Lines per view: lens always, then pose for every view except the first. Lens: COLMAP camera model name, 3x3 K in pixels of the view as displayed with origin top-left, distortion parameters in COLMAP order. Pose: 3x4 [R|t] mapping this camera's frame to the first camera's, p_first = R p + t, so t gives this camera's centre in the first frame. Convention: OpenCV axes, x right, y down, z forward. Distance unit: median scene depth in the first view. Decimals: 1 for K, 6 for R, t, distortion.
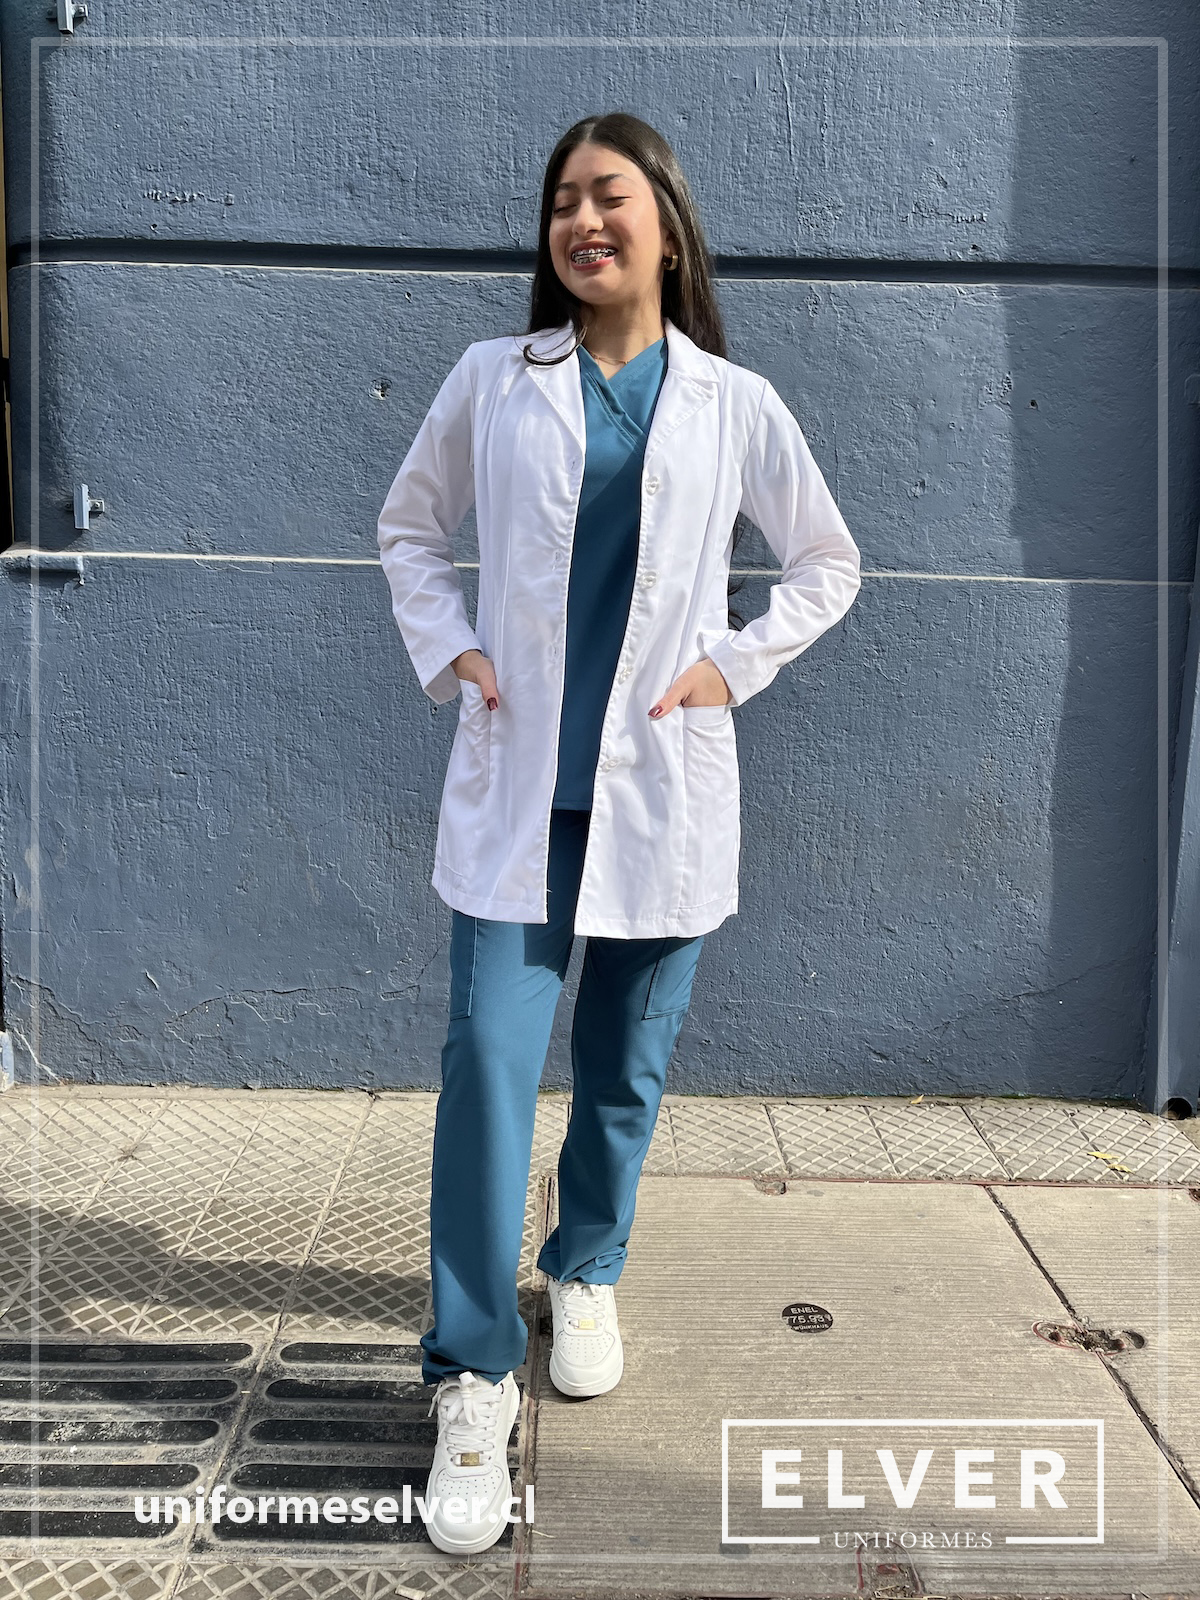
lens RADIAL K [[1210.3, 0, 598.9], [0, 1210.3, 807.2], [0, 0, 1]] dist [0.025288, -0.002335]
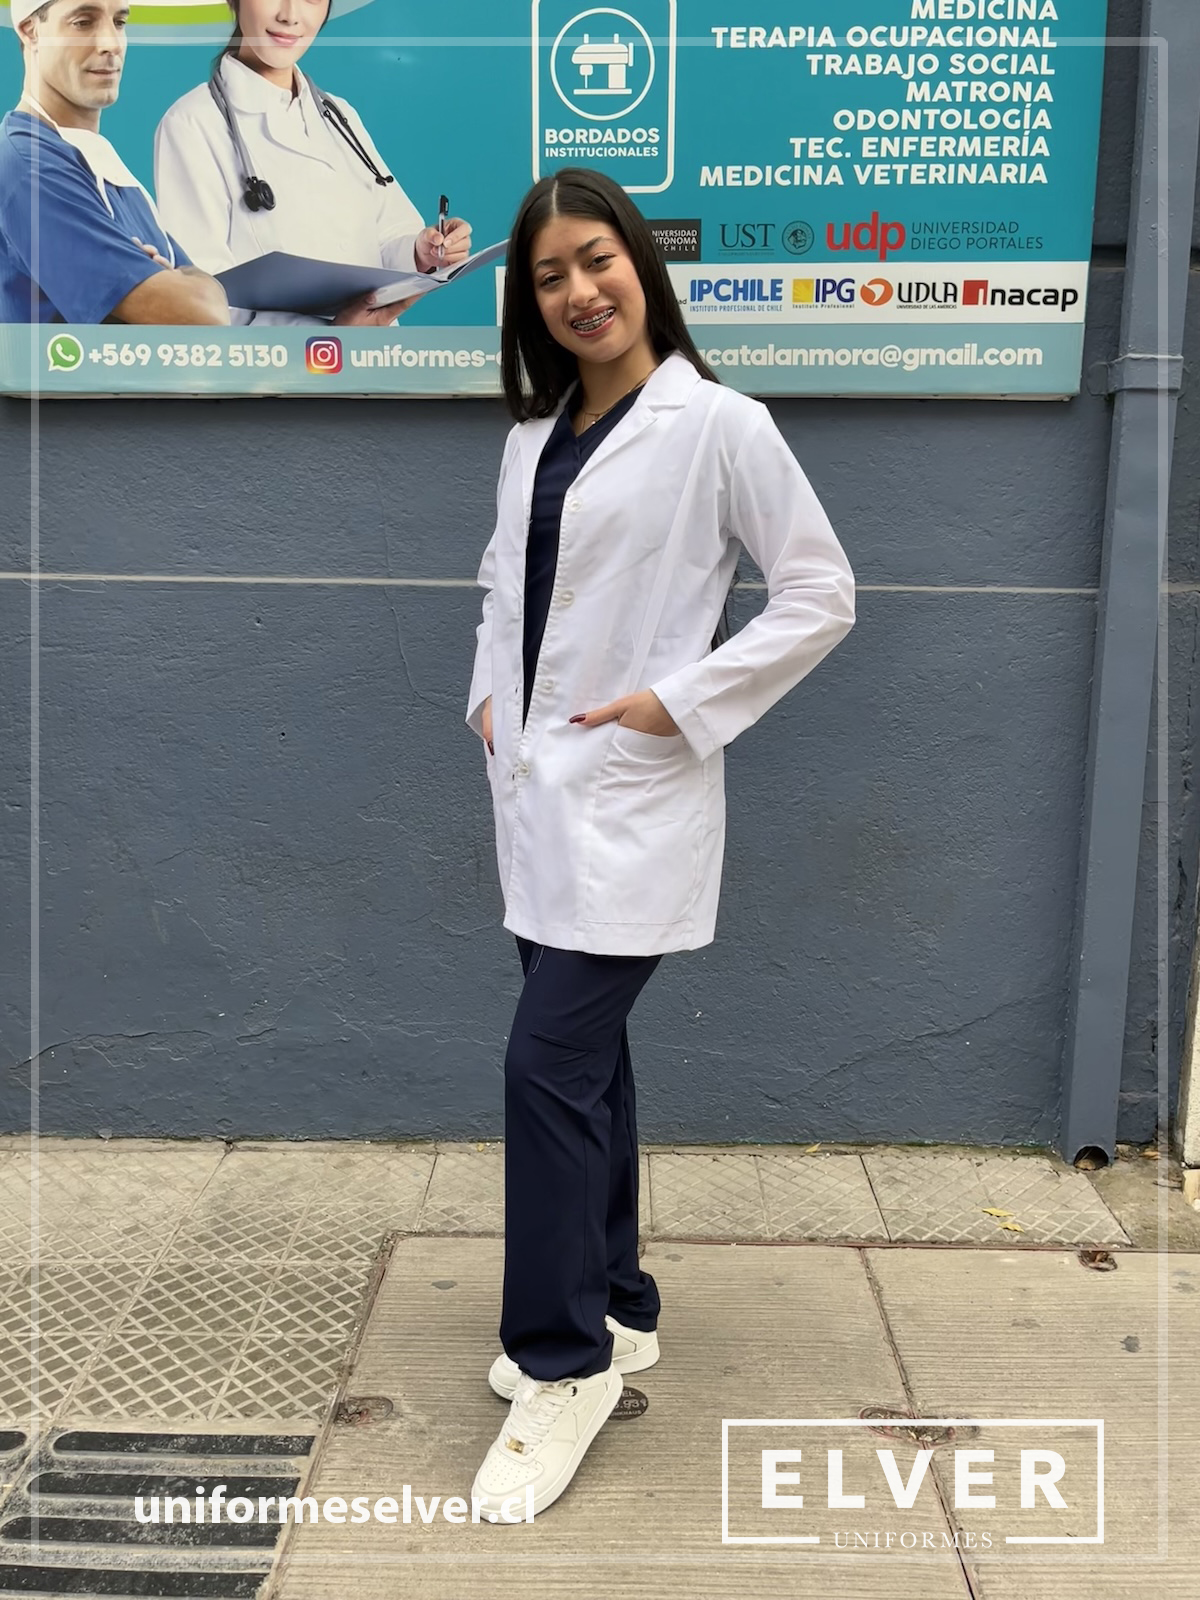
lens RADIAL K [[1328.0, 0, 601.6], [0, 1328.0, 800.6], [0, 0, 1]] dist [0.026235, -0.000556]
pose [[0.999557, -0.009023, -0.028373, 0.143991], [0.009574, 0.999767, 0.019339, -0.050049], [0.028192, -0.019602, 0.999410, -0.017519]]
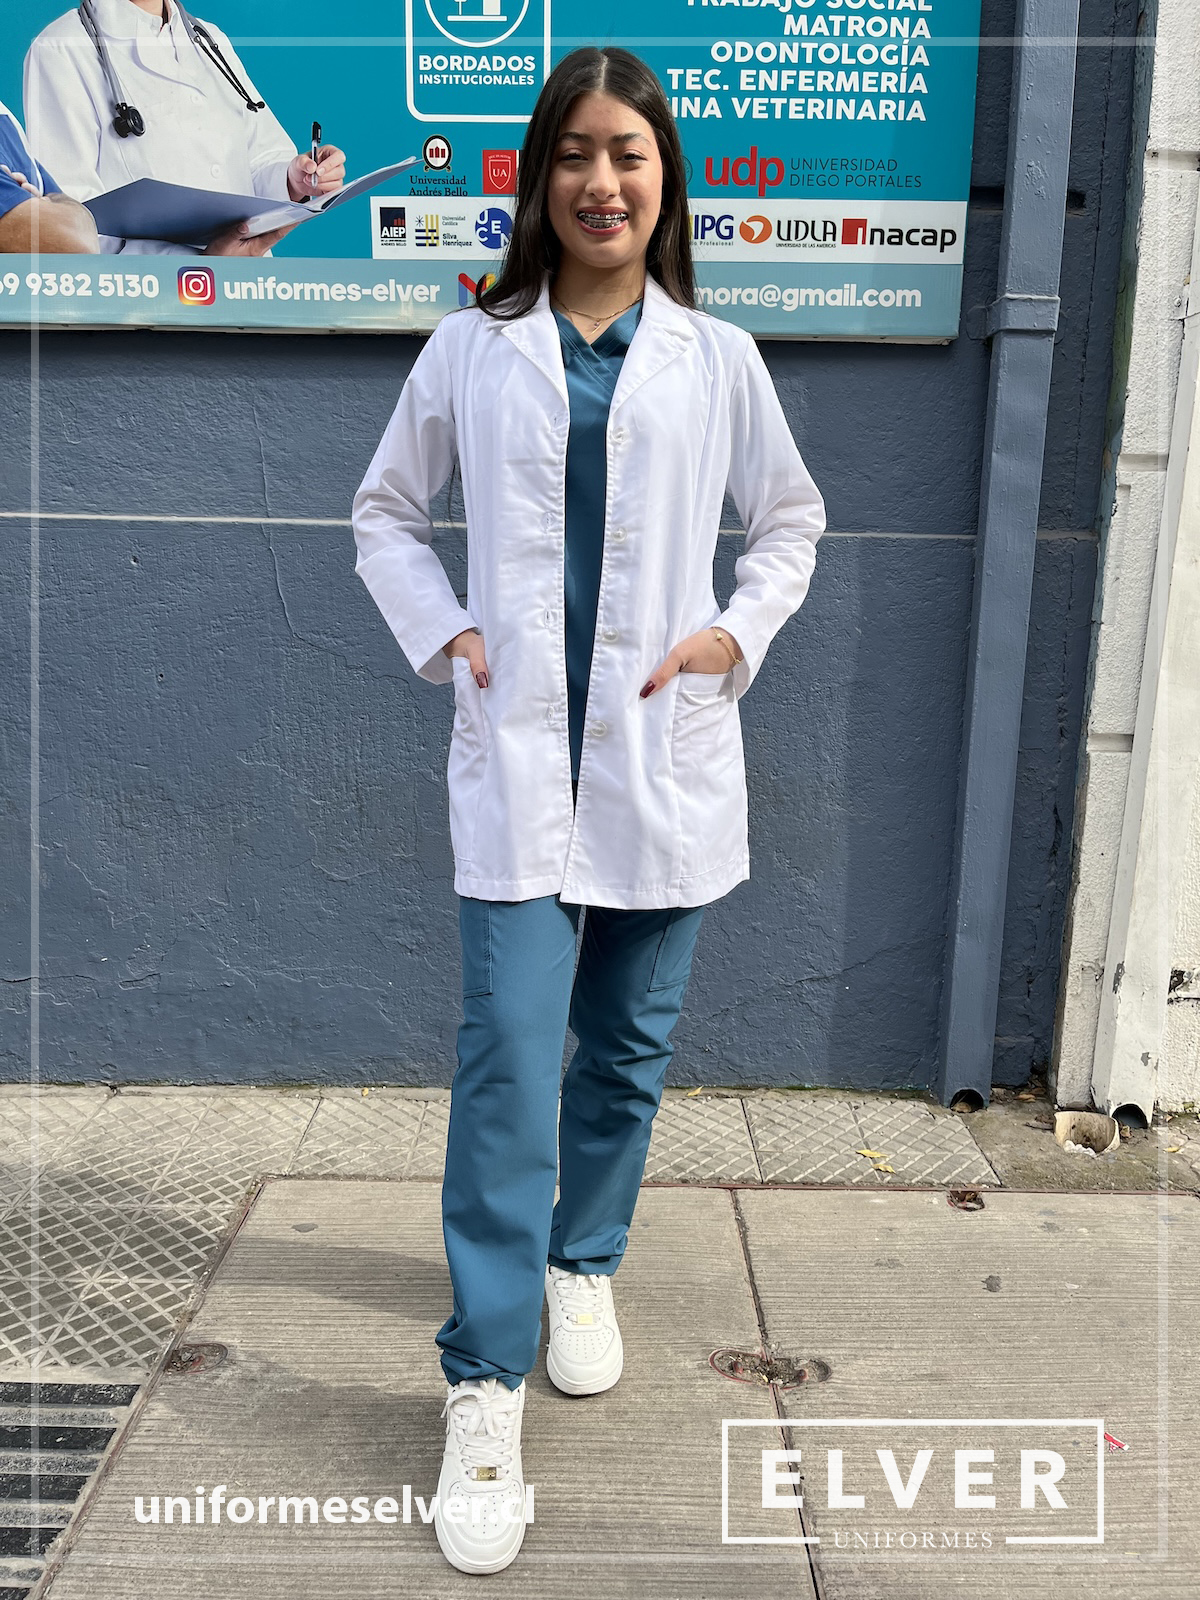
lens RADIAL K [[1204.4, 0, 596.5], [0, 1204.4, 803.2], [0, 0, 1]] dist [0.037776, -0.040864]
pose [[0.999981, -0.003803, -0.004762, 0.208820], [0.003937, 0.999587, 0.028453, -0.009809], [0.004651, -0.028471, 0.999584, 0.080444]]
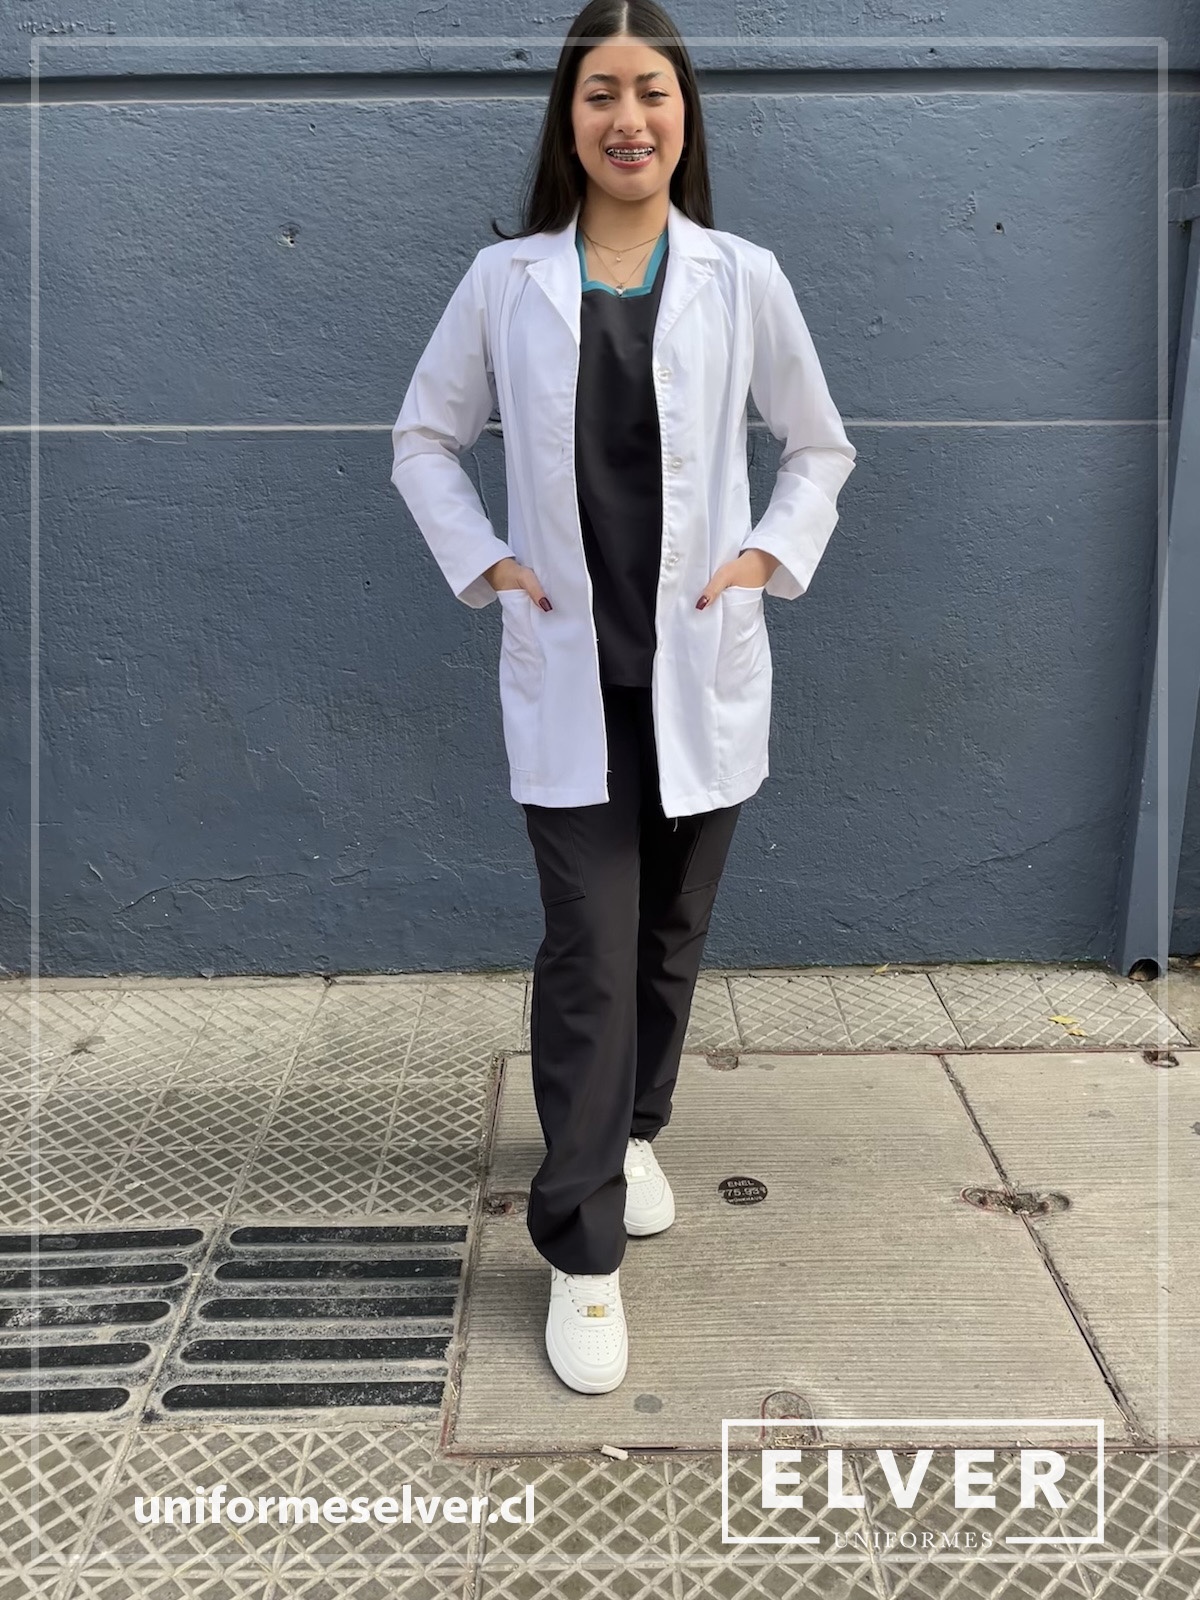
lens RADIAL K [[1329.7, 0, 601.8], [0, 1329.7, 798.4], [0, 0, 1]] dist [0.043568, -0.054926]
pose [[0.999482, -0.029812, -0.012085, 0.057800], [0.031072, 0.991940, 0.122837, -0.038167], [0.008325, -0.123149, 0.992353, -0.059100]]
